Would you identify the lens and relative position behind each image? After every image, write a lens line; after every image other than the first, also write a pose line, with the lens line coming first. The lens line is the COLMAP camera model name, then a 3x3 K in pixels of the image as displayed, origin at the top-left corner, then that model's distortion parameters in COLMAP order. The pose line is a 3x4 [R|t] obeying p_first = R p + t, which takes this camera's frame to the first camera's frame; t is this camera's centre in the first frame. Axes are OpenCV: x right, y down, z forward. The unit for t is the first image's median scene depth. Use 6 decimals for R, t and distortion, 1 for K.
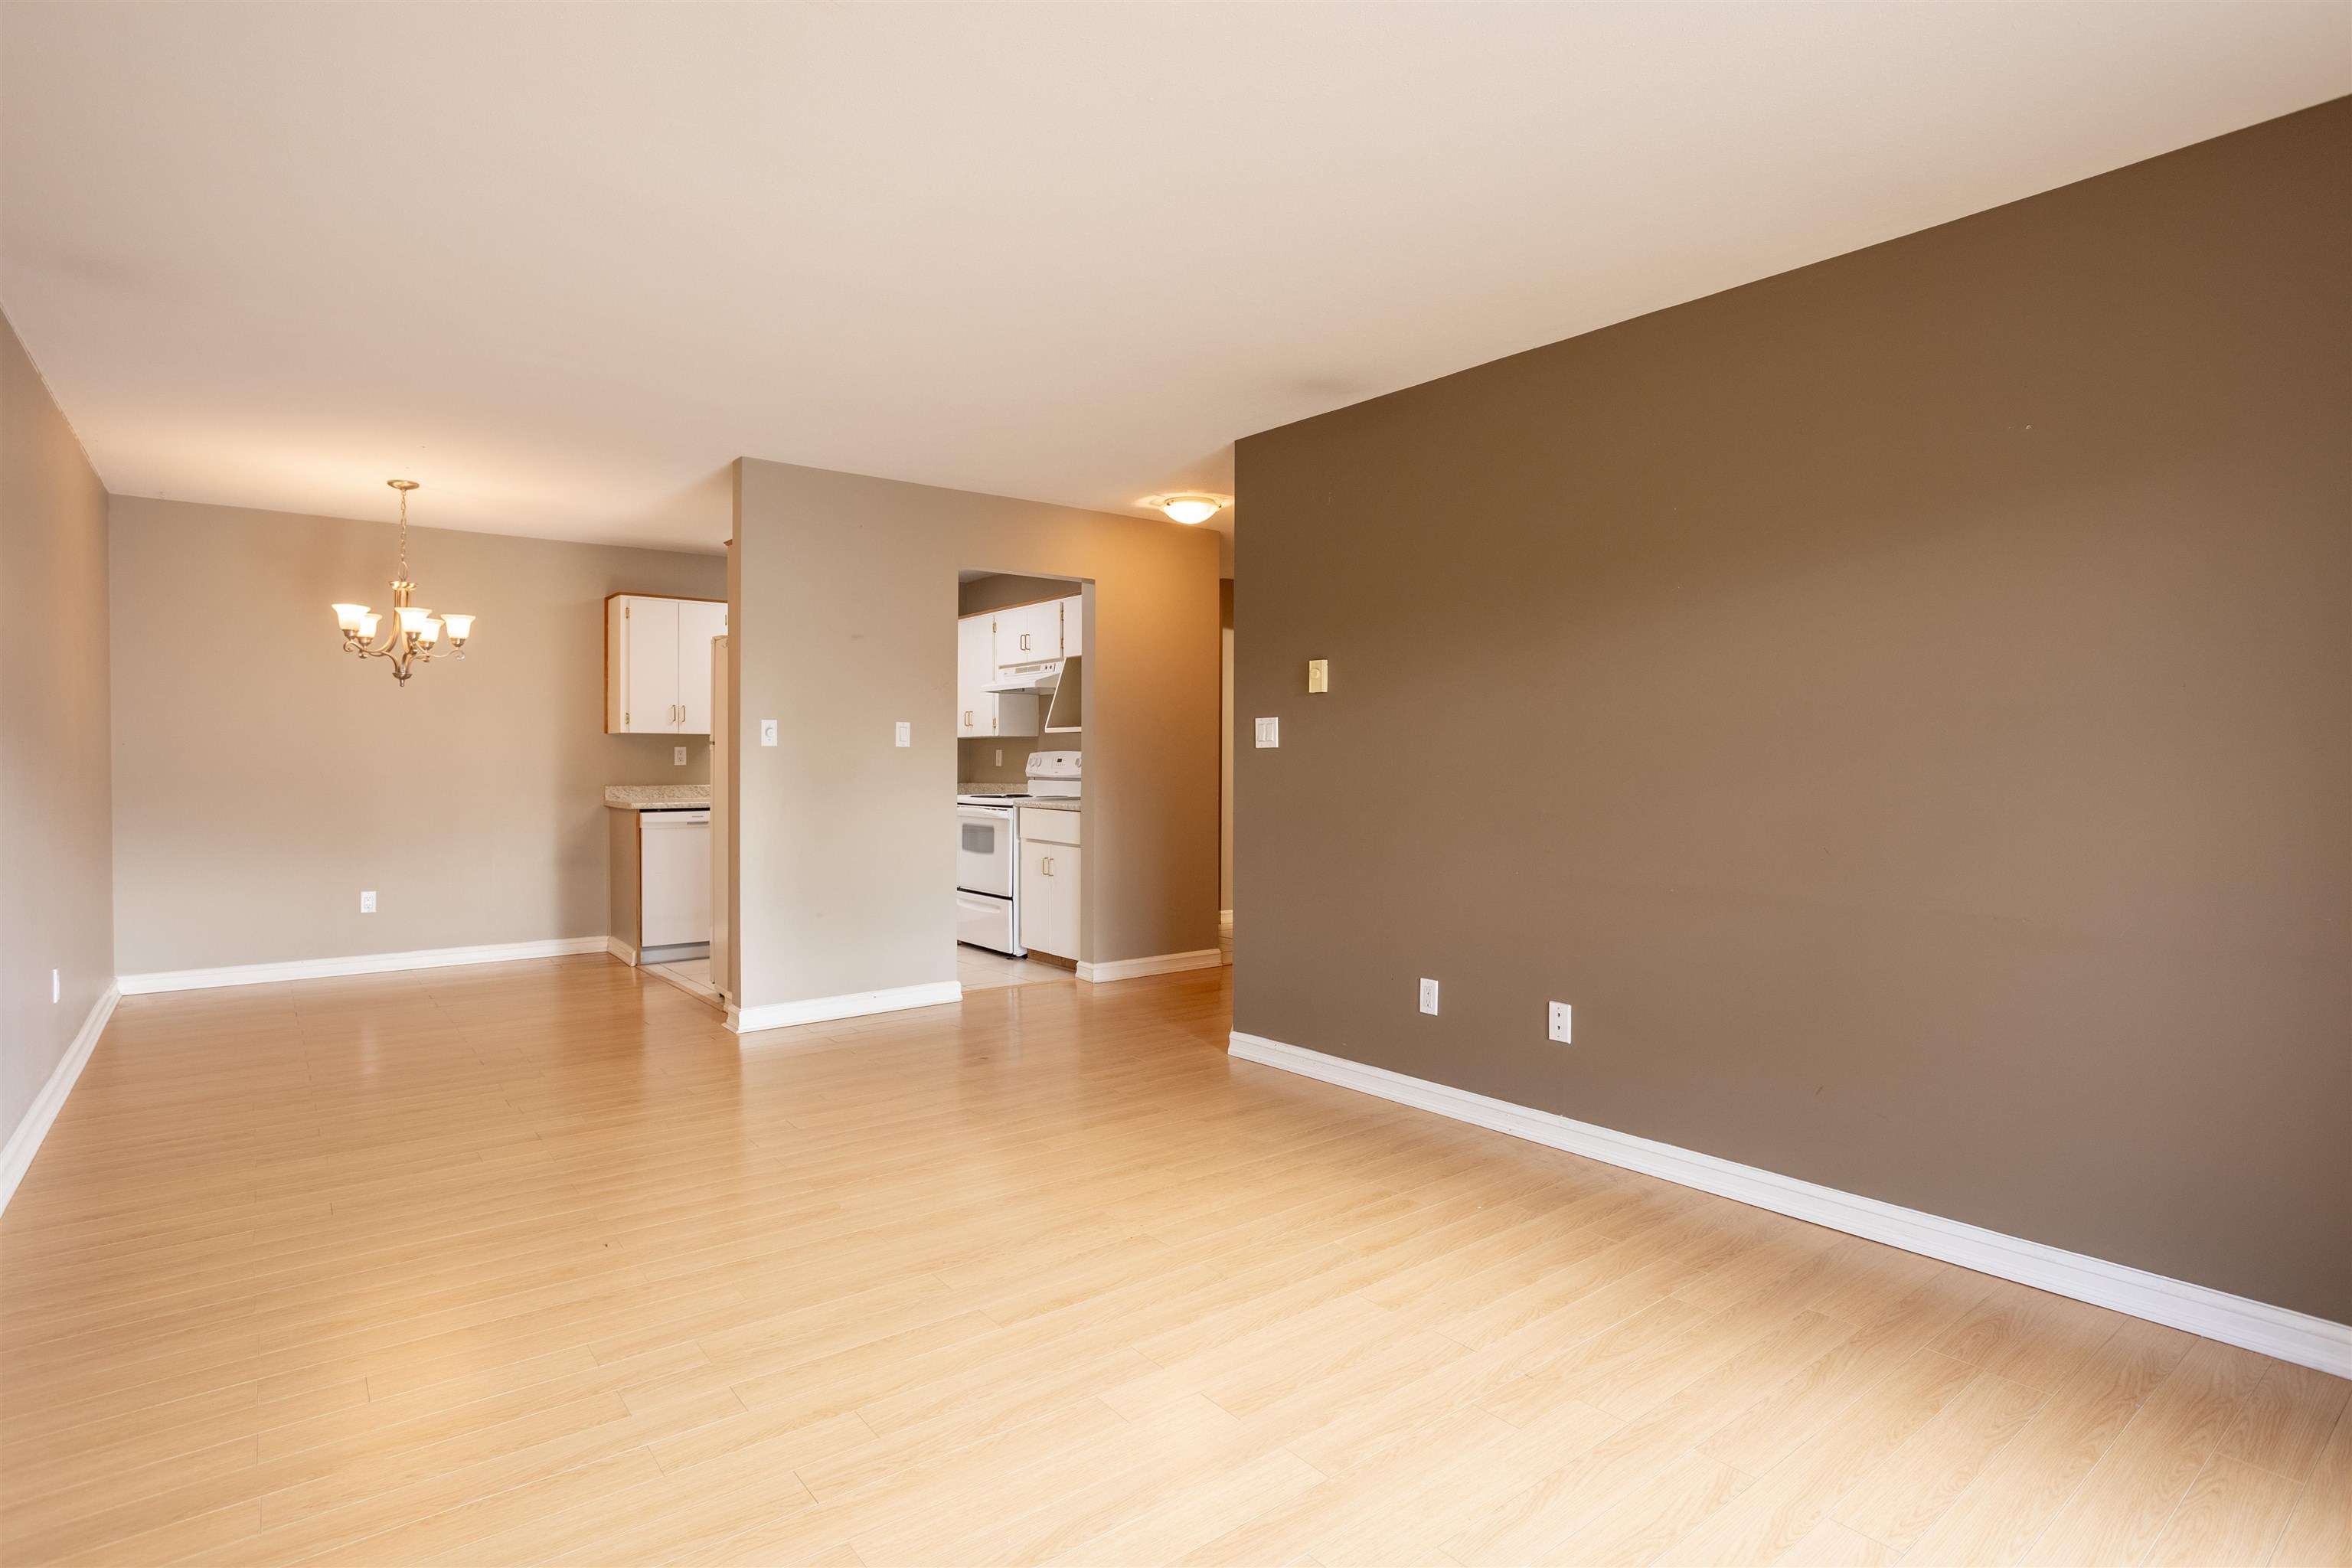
lens RADIAL K [[1189.5, 0, 1176.0], [0, 1189.5, 784.0], [0, 0, 1]] dist [-0.058740, 0.032211]
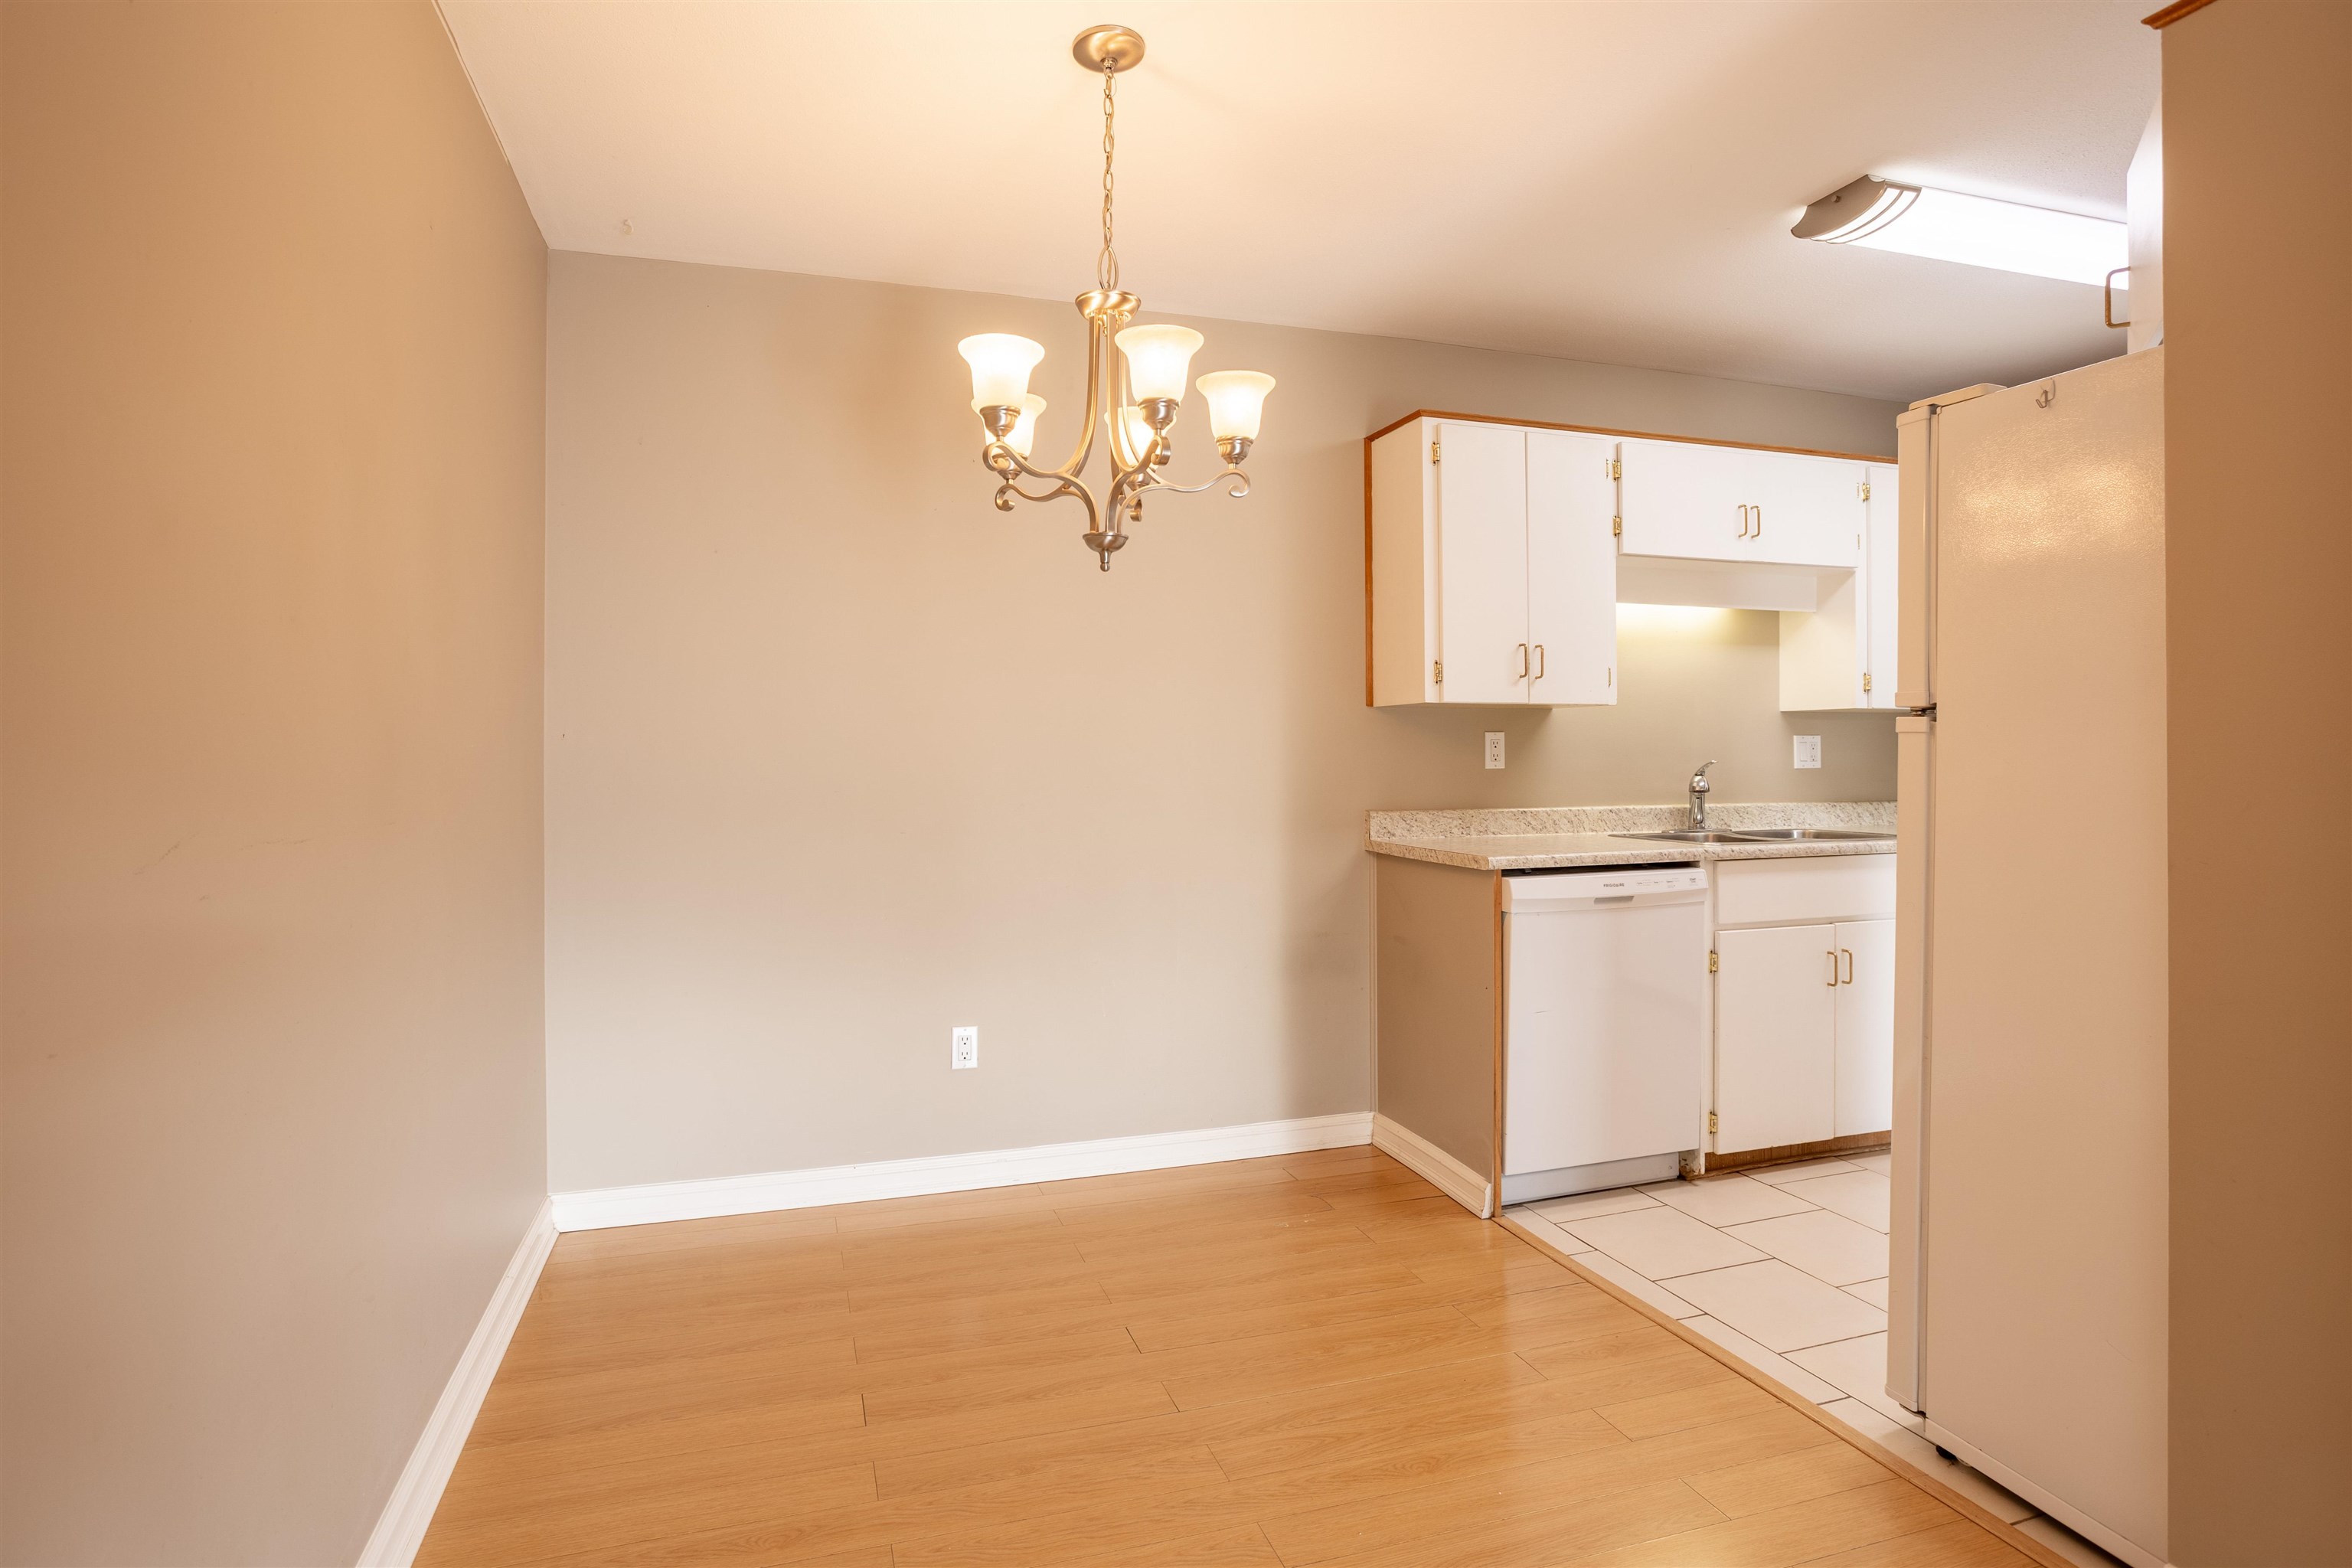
lens RADIAL K [[1199.2, 0, 1151.0], [0, 1199.2, 754.5], [0, 0, 1]] dist [-0.039854, 0.001205]
pose [[0.934142, -0.008115, -0.356810, -0.483921], [0.000981, 0.999796, -0.020170, -0.015466], [0.356901, 0.018491, 0.933959, 0.608401]]
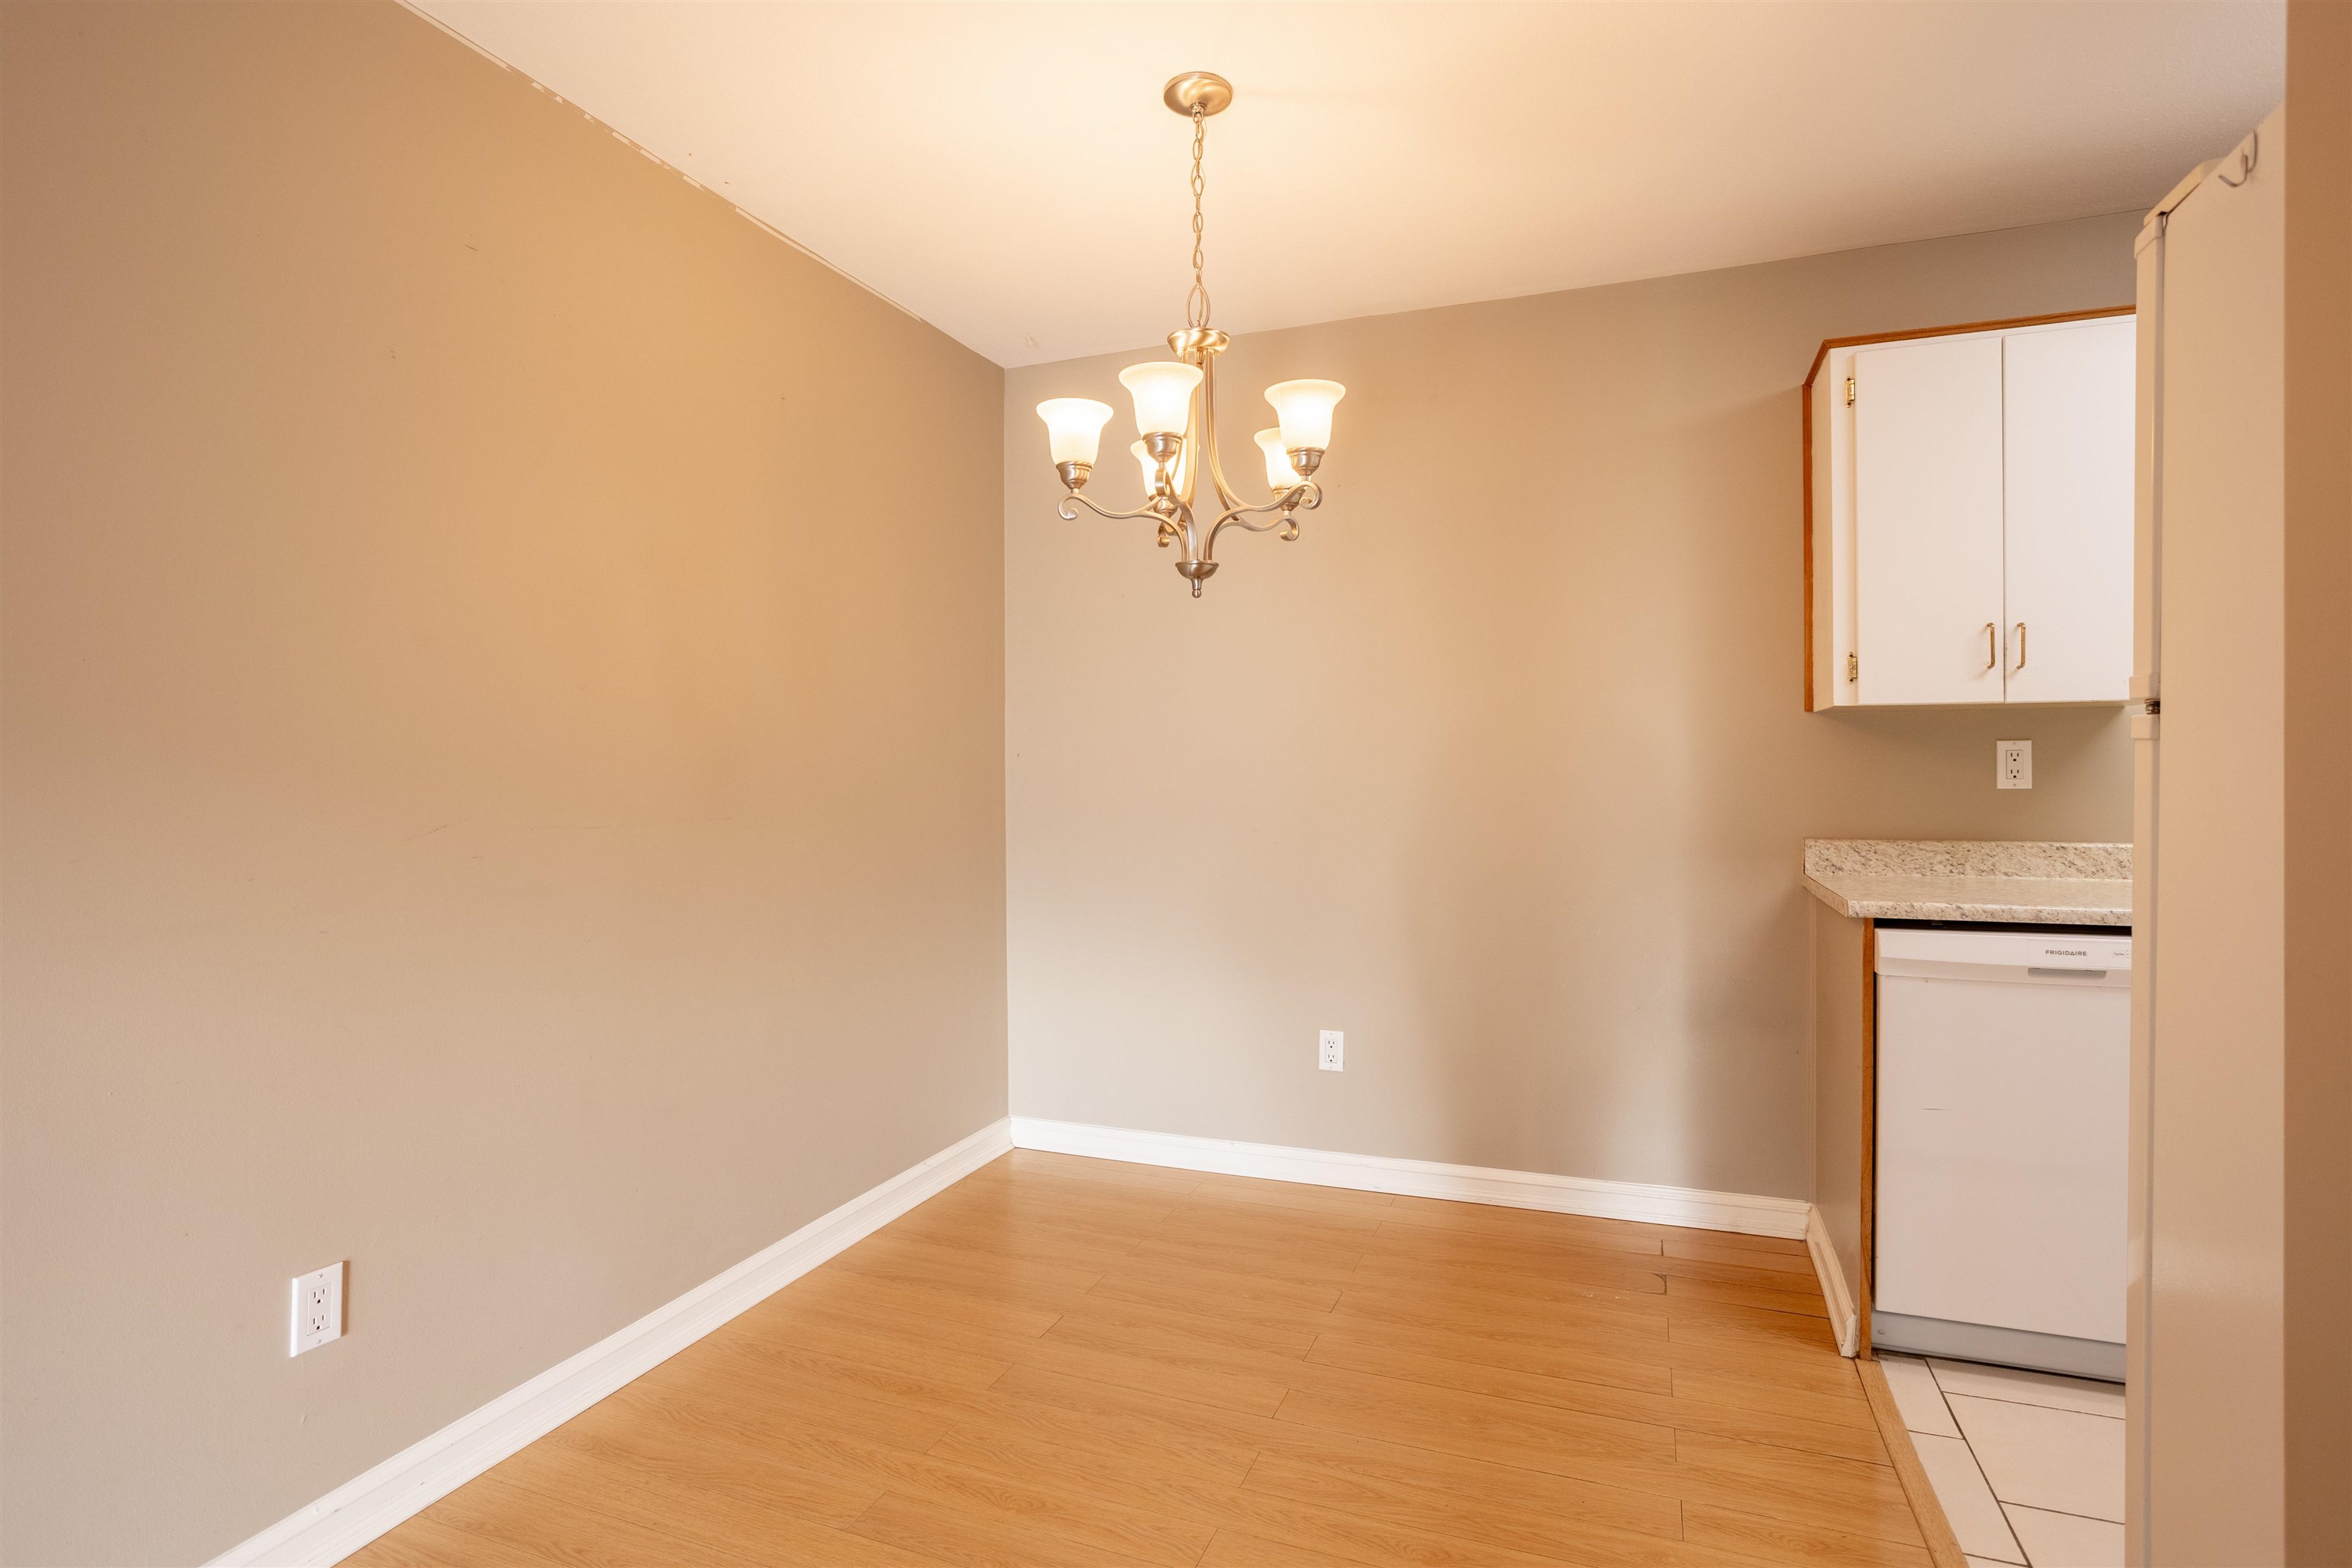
lens RADIAL K [[1189.5, 0, 1176.0], [0, 1189.5, 784.0], [0, 0, 1]] dist [-0.058740, 0.032211]
pose [[0.504242, 0.004297, -0.863552, -0.301299], [-0.010836, 0.999940, -0.001352, -0.018304], [0.863494, 0.010039, 0.504259, 0.746864]]
